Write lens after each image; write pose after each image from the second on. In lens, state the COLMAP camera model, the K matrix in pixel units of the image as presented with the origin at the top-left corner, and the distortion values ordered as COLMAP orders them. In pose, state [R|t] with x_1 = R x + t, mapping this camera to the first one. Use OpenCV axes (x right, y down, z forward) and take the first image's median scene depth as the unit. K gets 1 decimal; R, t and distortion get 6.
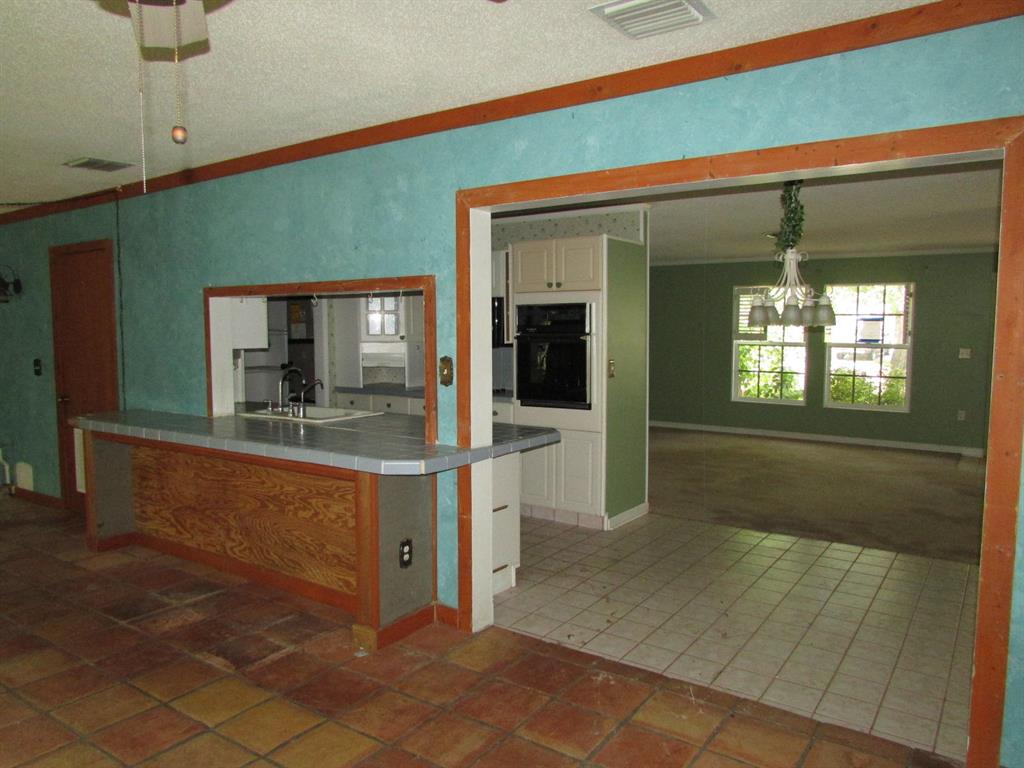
lens RADIAL K [[734.3, 0, 511.6], [0, 734.3, 370.3], [0, 0, 1]] dist [-0.021169, -0.001357]
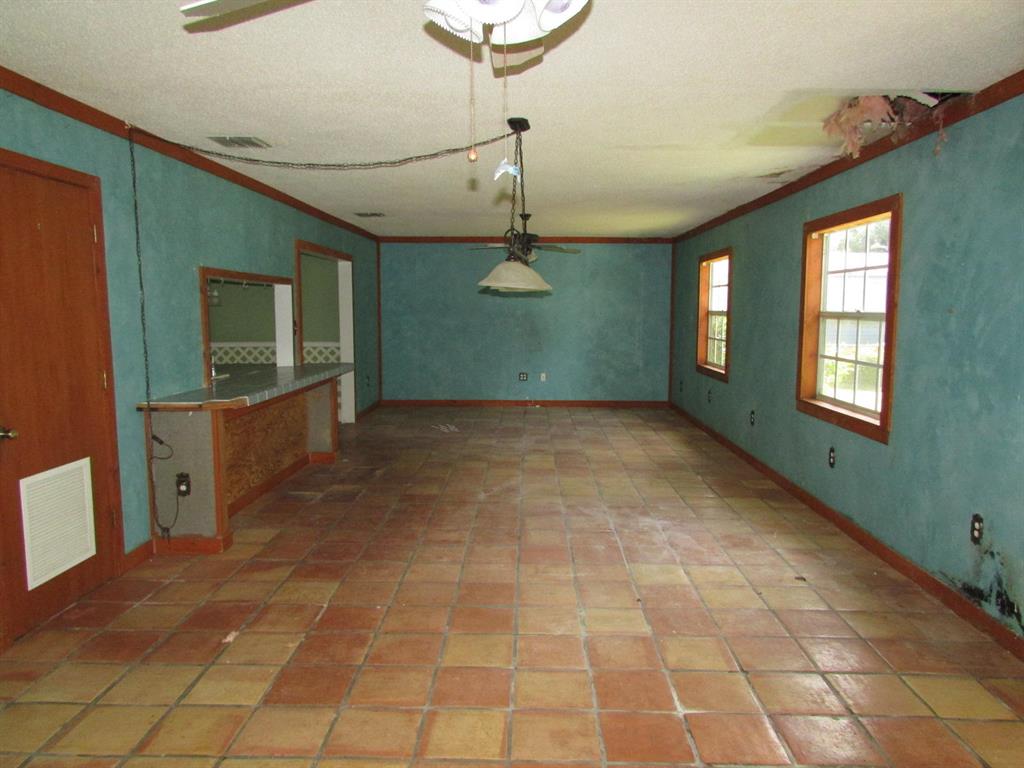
lens RADIAL K [[732.6, 0, 512.0], [0, 732.6, 384.0], [0, 0, 1]] dist [-0.010162, -0.004722]
pose [[-0.538154, -0.094251, 0.837560, -1.839049], [0.042975, 0.989367, 0.138947, -0.082905], [-0.841750, 0.110769, -0.528381, 1.407821]]
